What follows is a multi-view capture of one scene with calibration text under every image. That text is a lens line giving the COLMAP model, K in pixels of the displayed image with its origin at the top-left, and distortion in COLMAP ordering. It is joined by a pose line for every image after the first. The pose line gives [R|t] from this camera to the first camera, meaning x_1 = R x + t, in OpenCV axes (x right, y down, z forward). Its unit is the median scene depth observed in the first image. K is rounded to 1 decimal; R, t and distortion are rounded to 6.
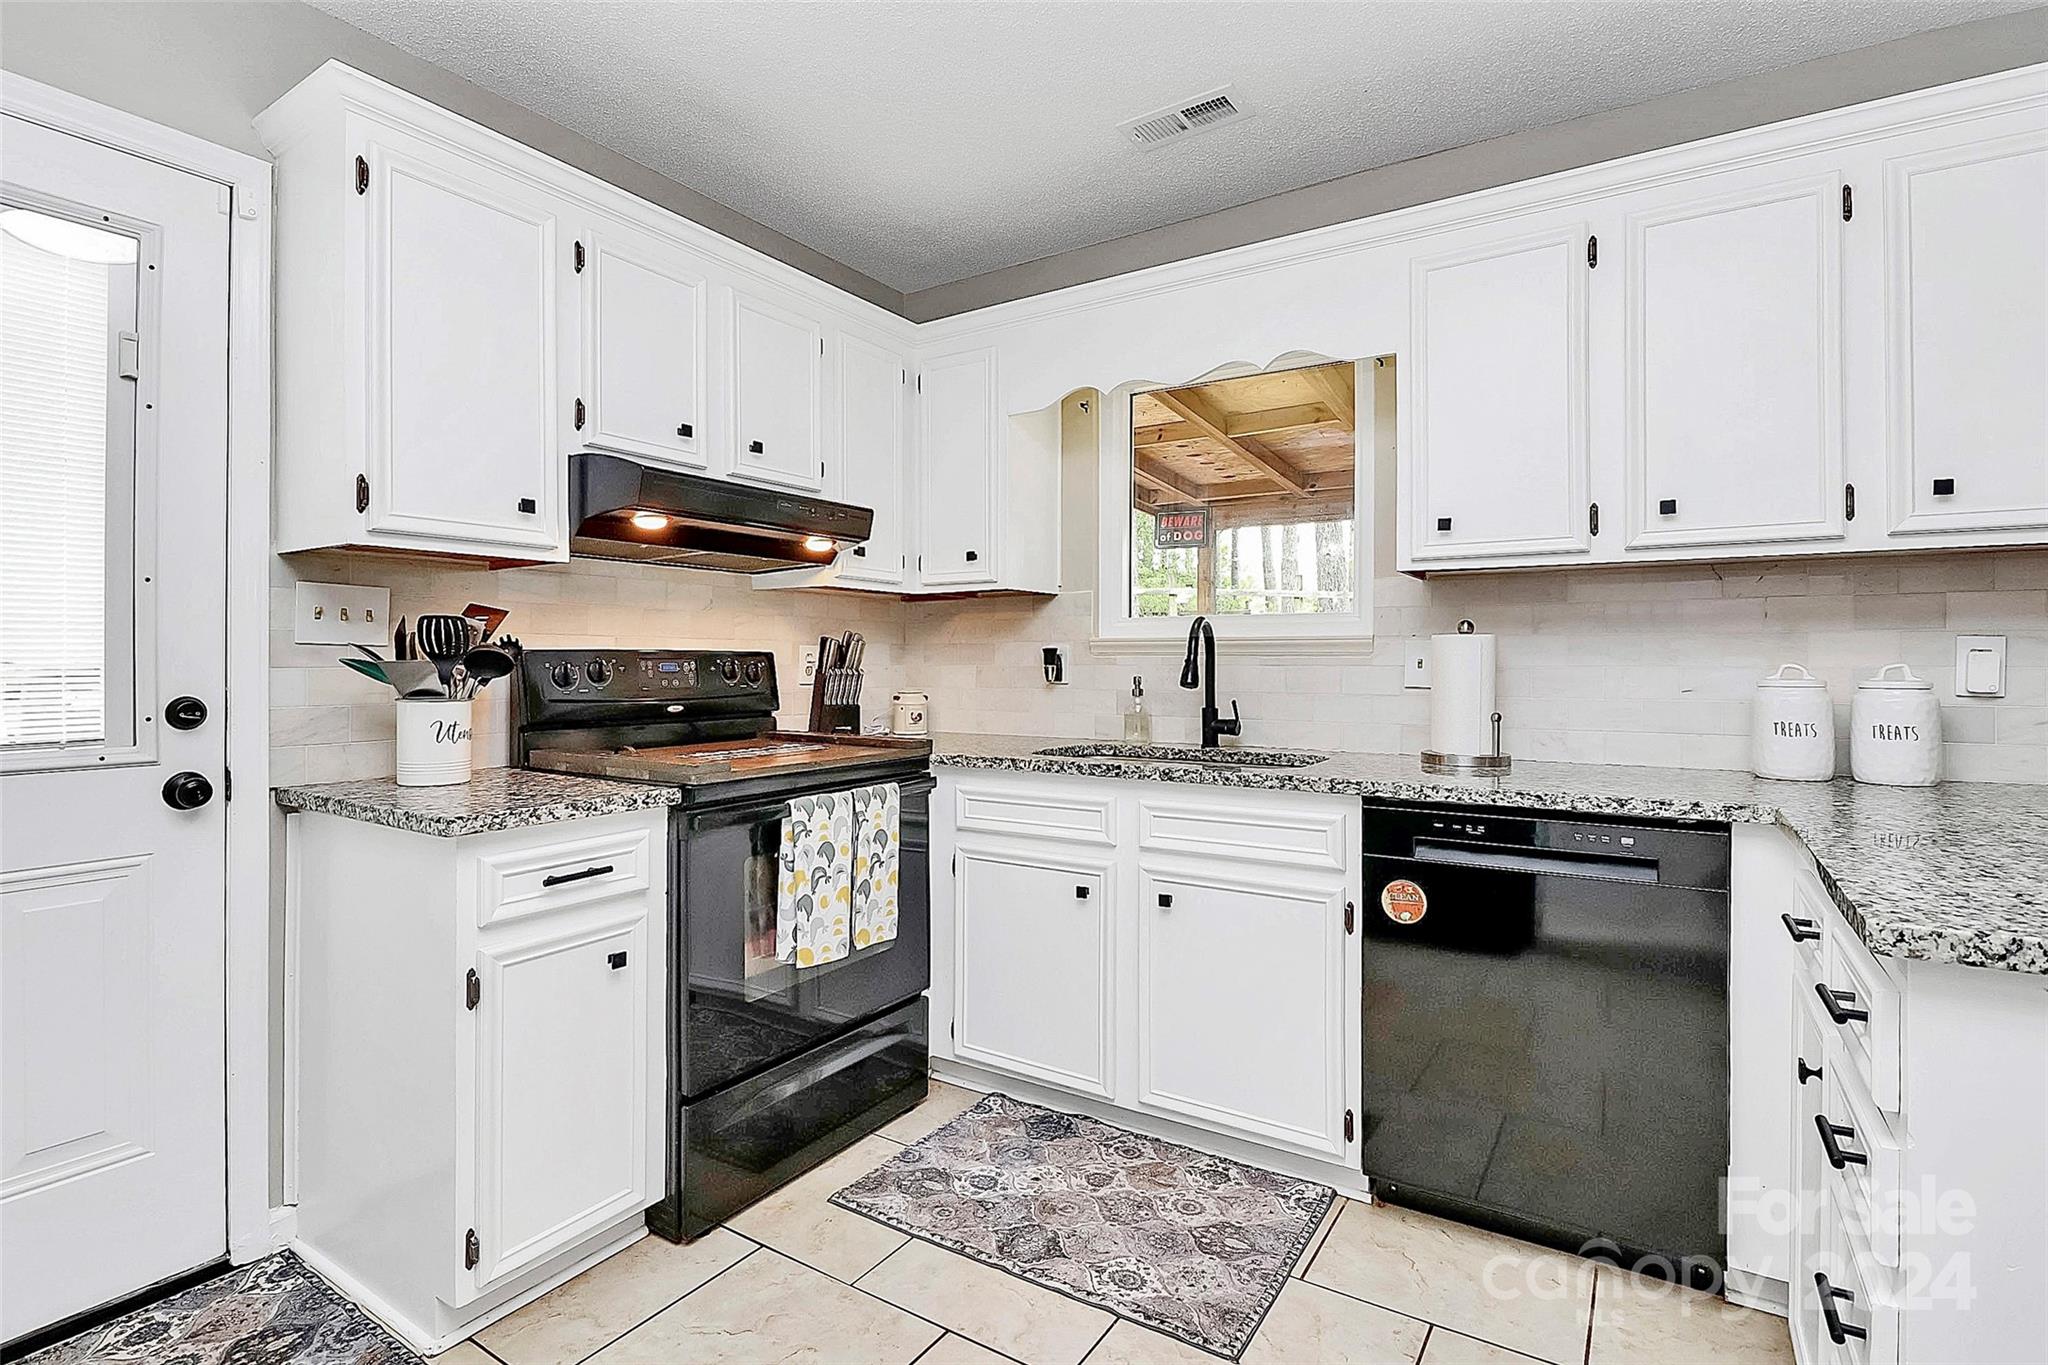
lens RADIAL K [[986.8, 0, 1022.2], [0, 986.8, 667.5], [0, 0, 1]] dist [0.004398, -0.009877]
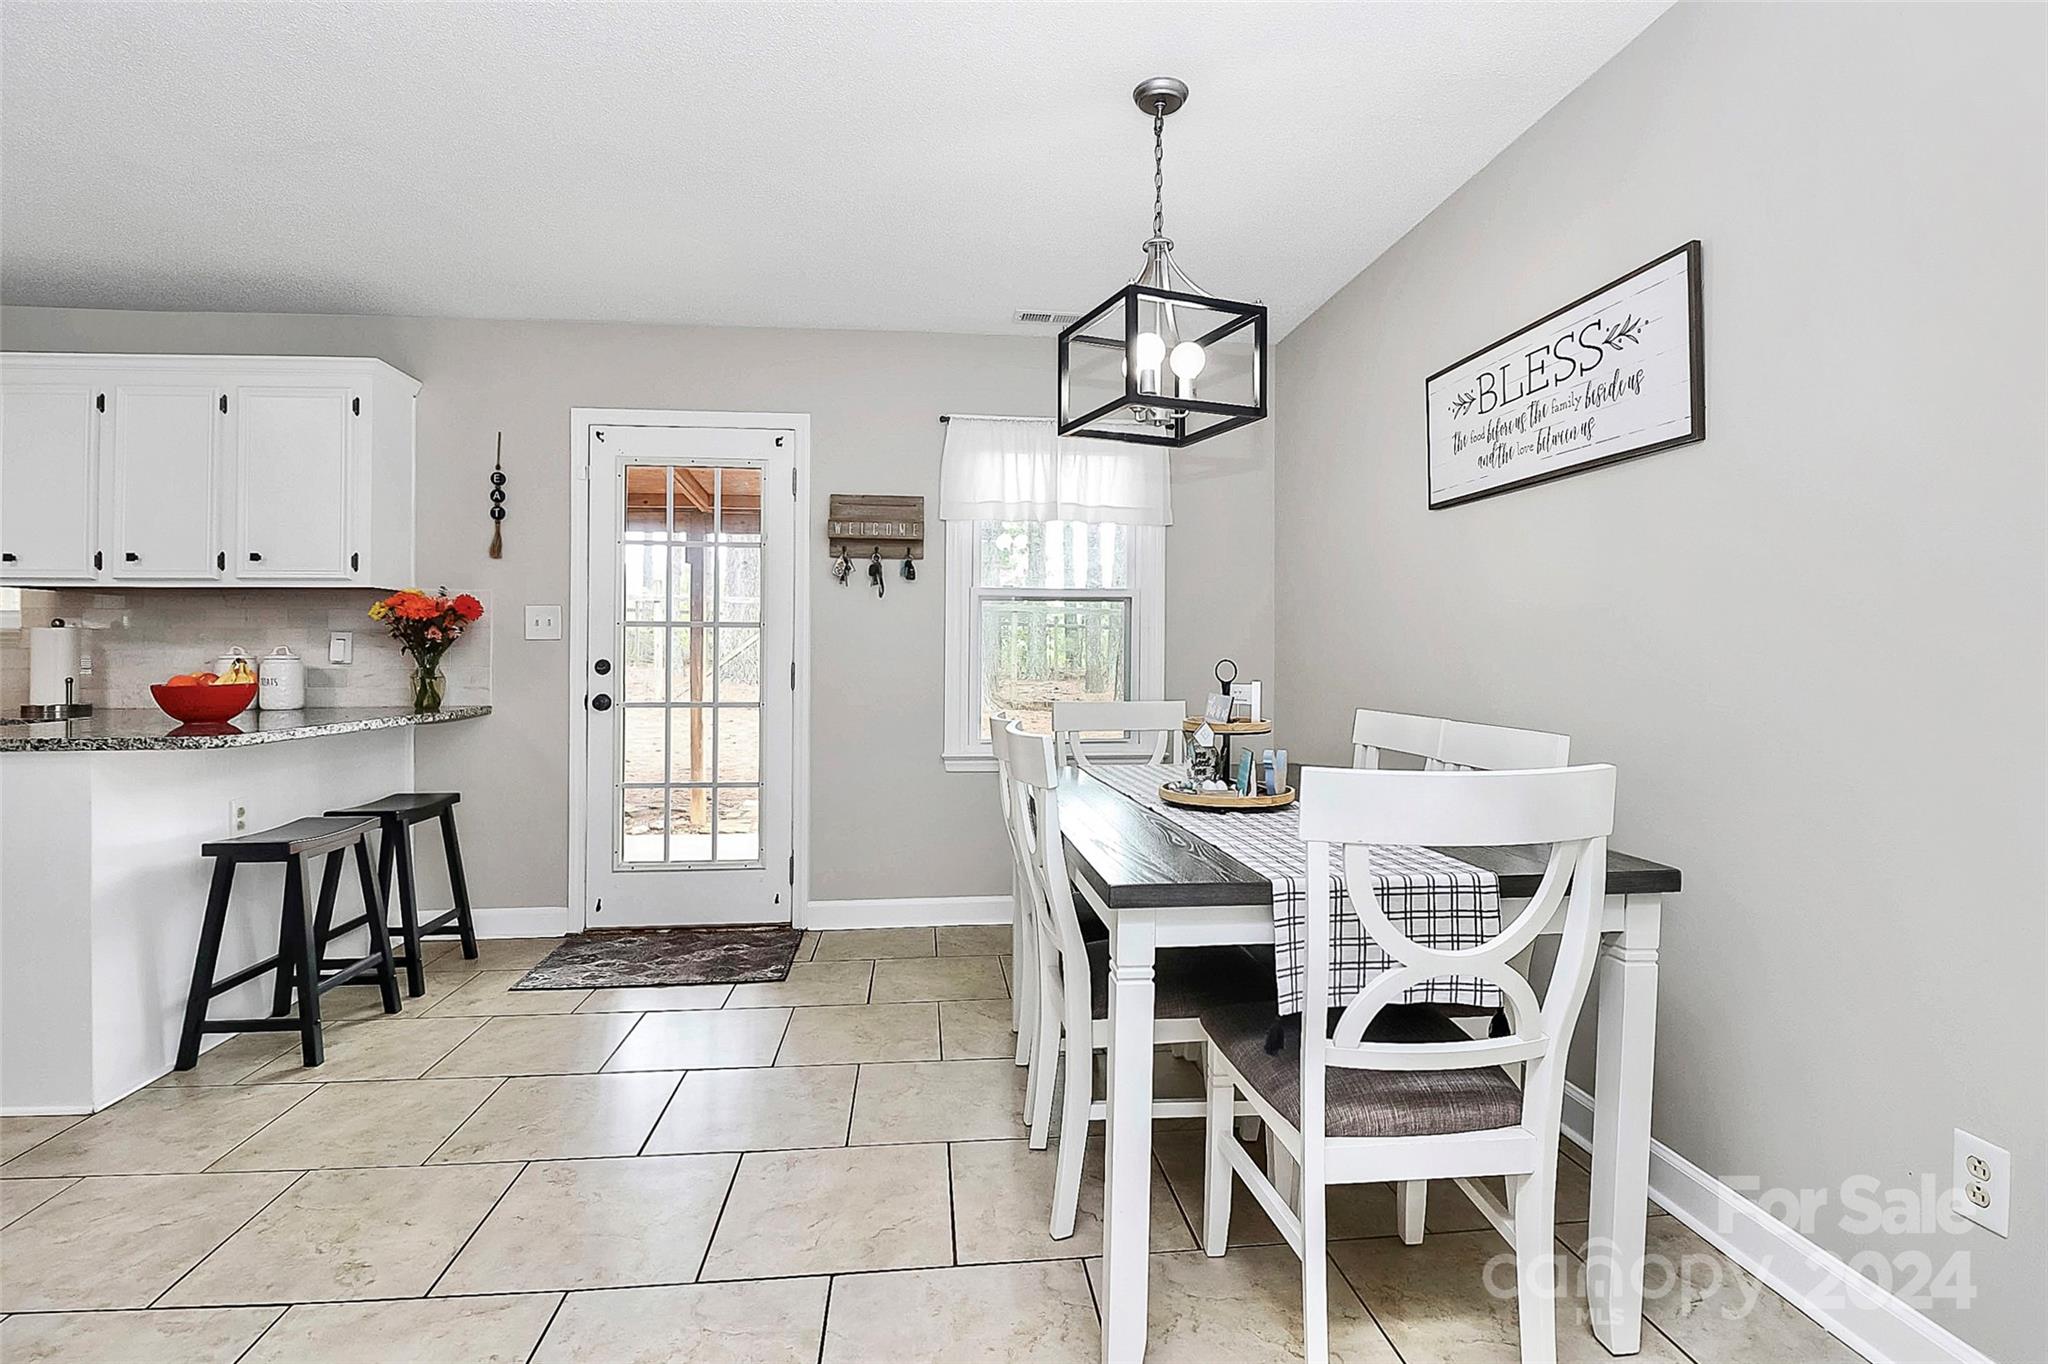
lens RADIAL K [[967.9, 0, 1017.7], [0, 967.9, 656.7], [0, 0, 1]] dist [0.002418, -0.012182]
pose [[0.782501, -0.000586, 0.622649, 0.725670], [0.003652, 0.999987, -0.003647, 0.025408], [-0.622639, 0.005128, 0.782493, -1.167122]]
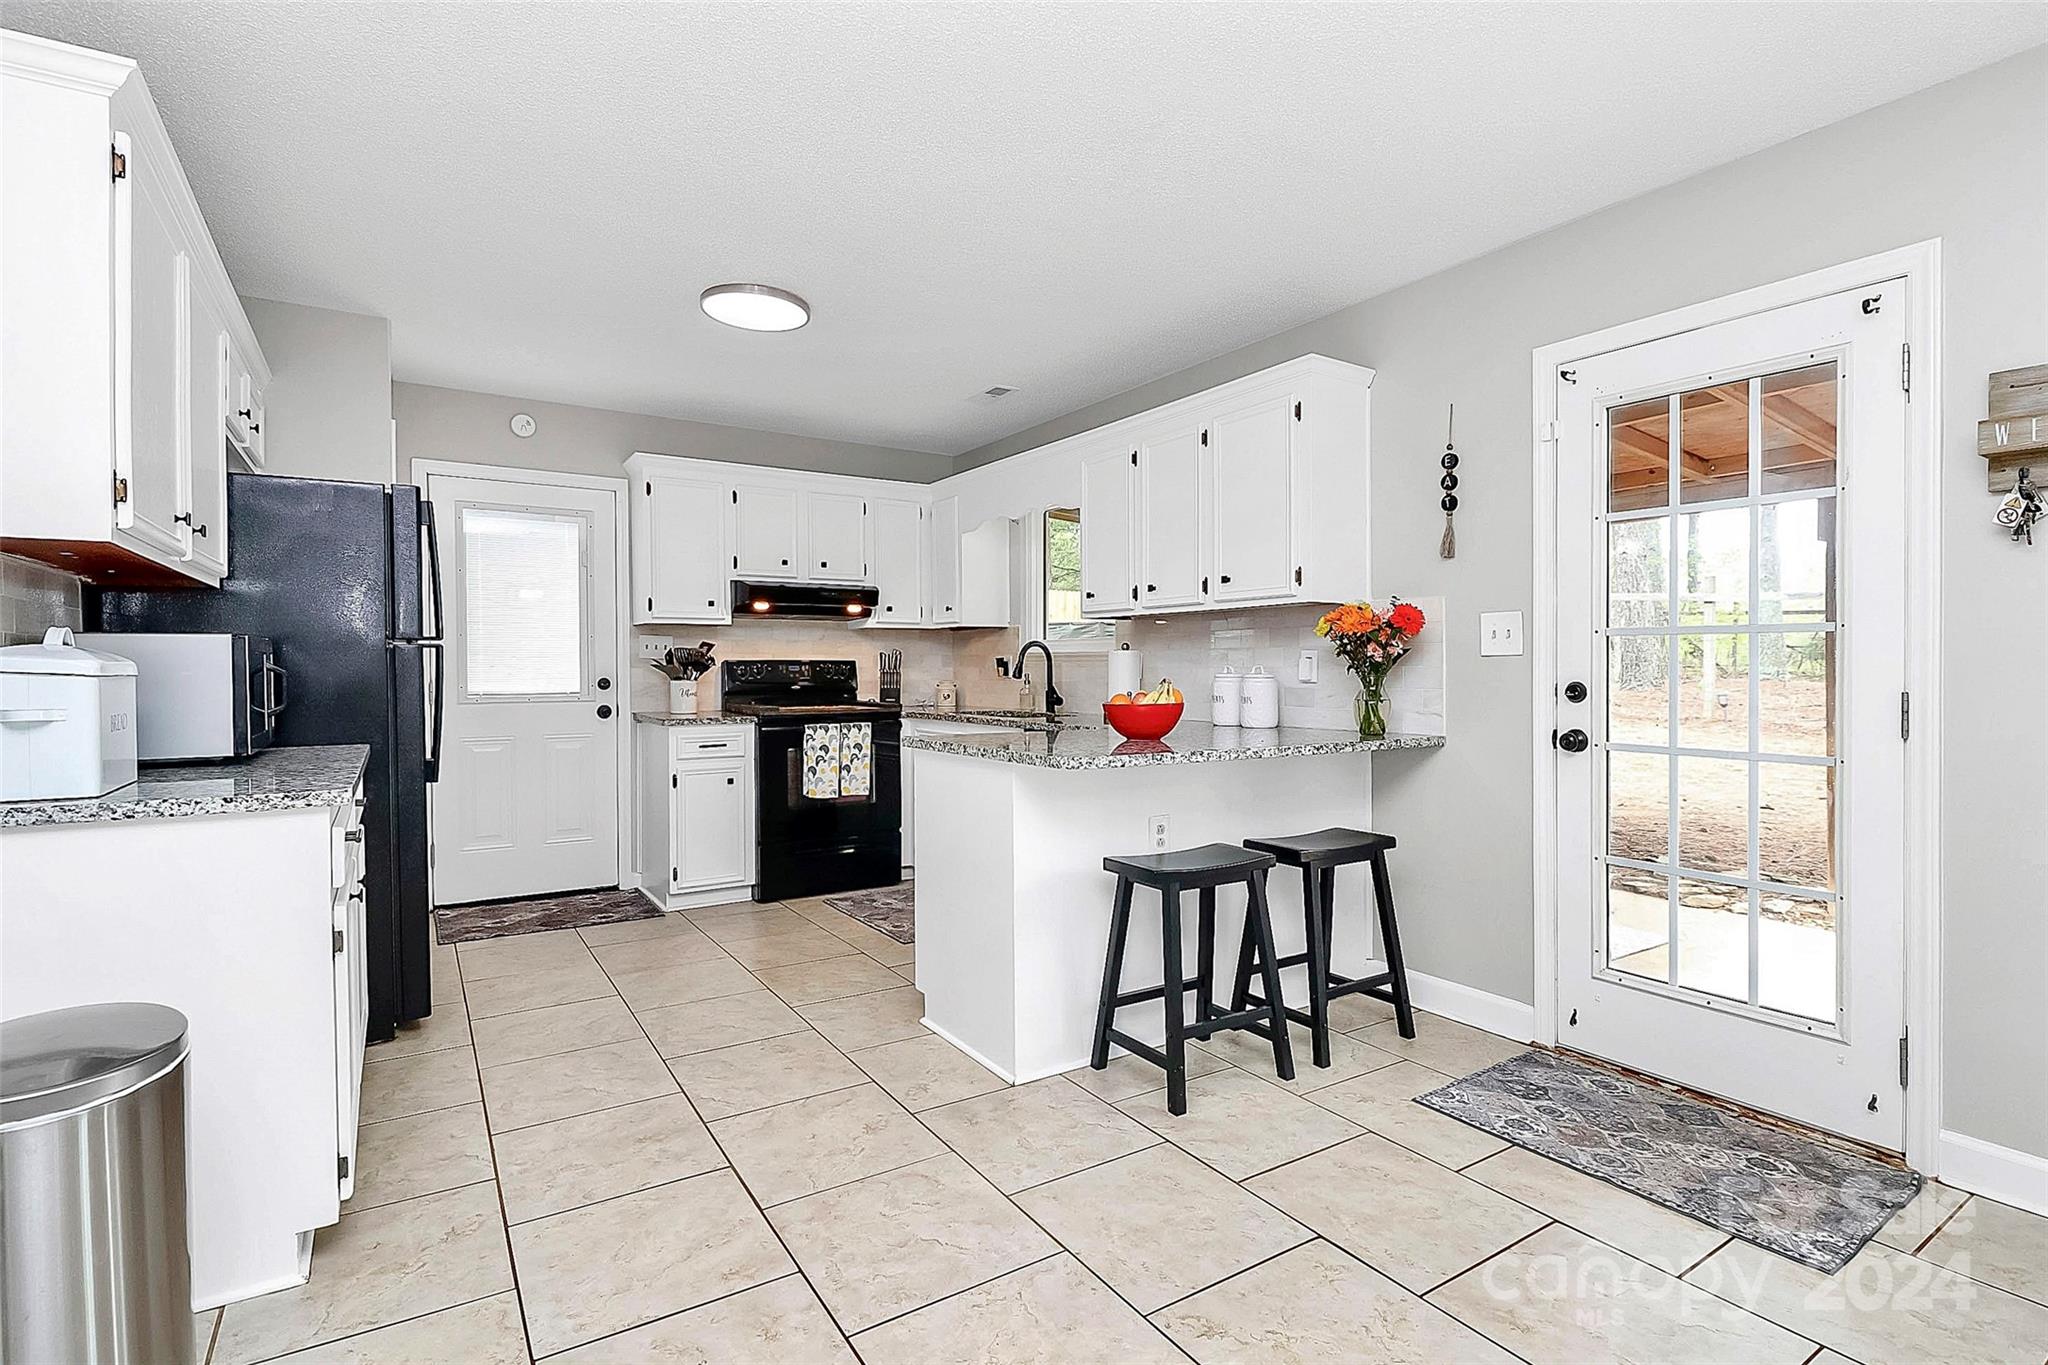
lens RADIAL K [[967.9, 0, 1017.7], [0, 967.9, 657.2], [0, 0, 1]] dist [0.002418, -0.012182]
pose [[0.909682, -0.005247, -0.415272, 1.082310], [-0.001873, 0.999858, -0.016737, 0.012194], [0.415301, 0.016003, 0.909543, -0.803343]]
